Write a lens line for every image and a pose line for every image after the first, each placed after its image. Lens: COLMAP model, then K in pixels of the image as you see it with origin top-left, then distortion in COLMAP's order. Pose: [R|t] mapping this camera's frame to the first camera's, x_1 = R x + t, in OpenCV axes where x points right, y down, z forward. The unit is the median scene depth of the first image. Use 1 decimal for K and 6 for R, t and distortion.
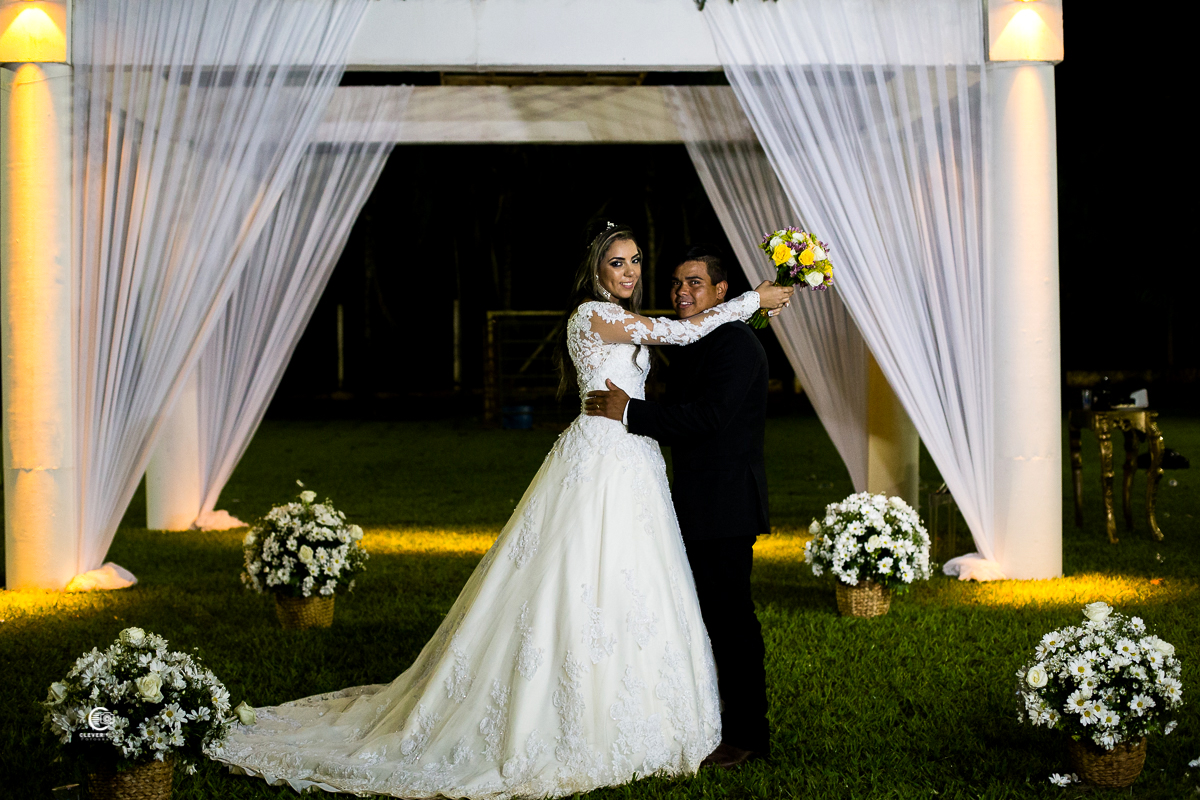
lens RADIAL K [[1781.6, 0, 600.0], [0, 1781.6, 400.0], [0, 0, 1]] dist [-0.101316, 0.020800]
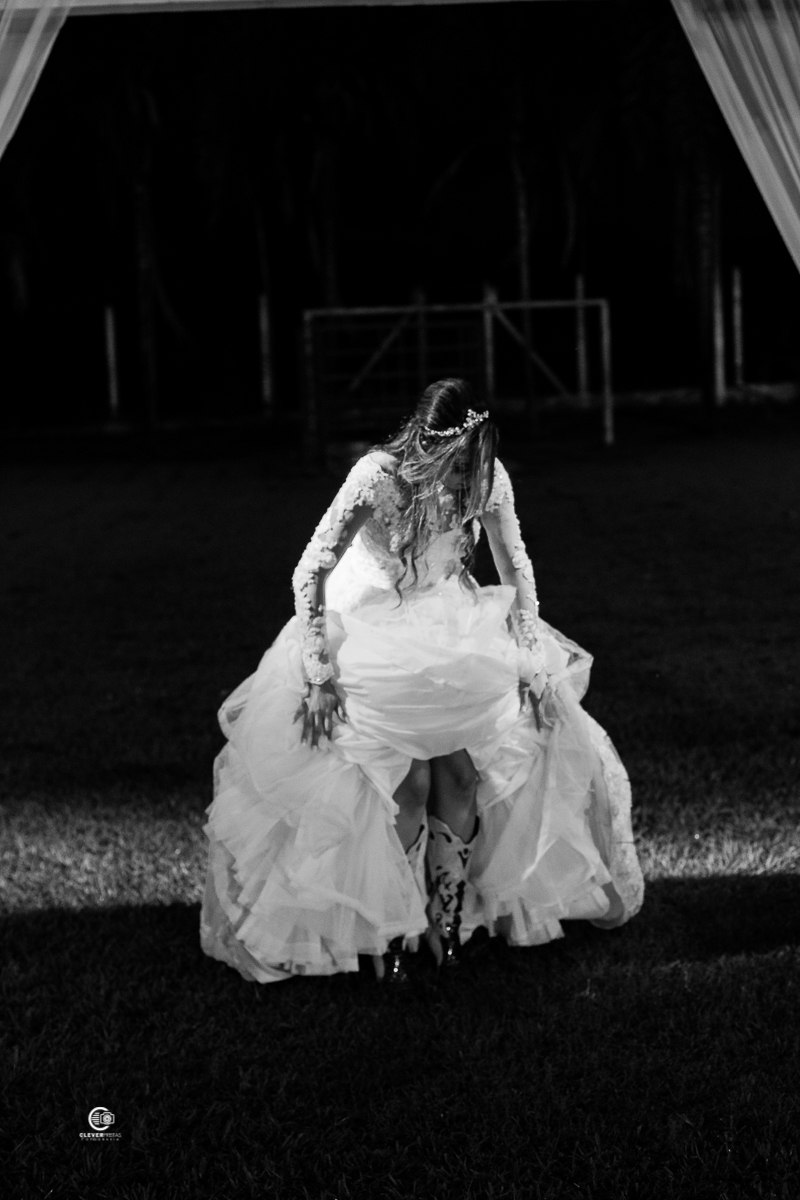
lens RADIAL K [[1781.6, 0, 400.0], [0, 1781.6, 600.0], [0, 0, 1]] dist [-0.101316, 0.020800]
pose [[0.999475, -0.025177, -0.020404, -0.044971], [0.027525, 0.991849, 0.124411, -0.082092], [0.017105, -0.124907, 0.992021, 0.986381]]
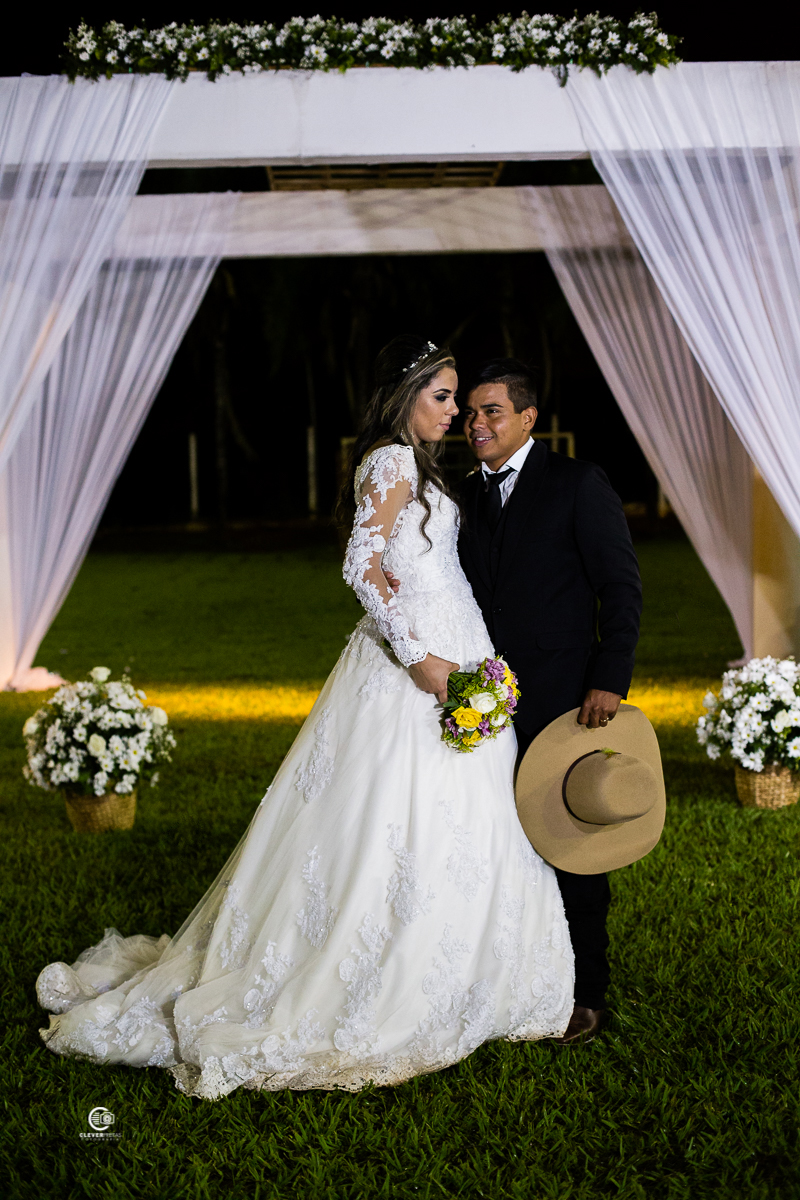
lens RADIAL K [[1749.5, 0, 400.0], [0, 1749.5, 600.0], [0, 0, 1]] dist [-0.134318, 0.118358]
pose [[0.999254, -0.014371, -0.035859, 0.005157], [0.015953, 0.998895, 0.044219, -0.012357], [0.035183, -0.044758, 0.998378, 0.162613]]
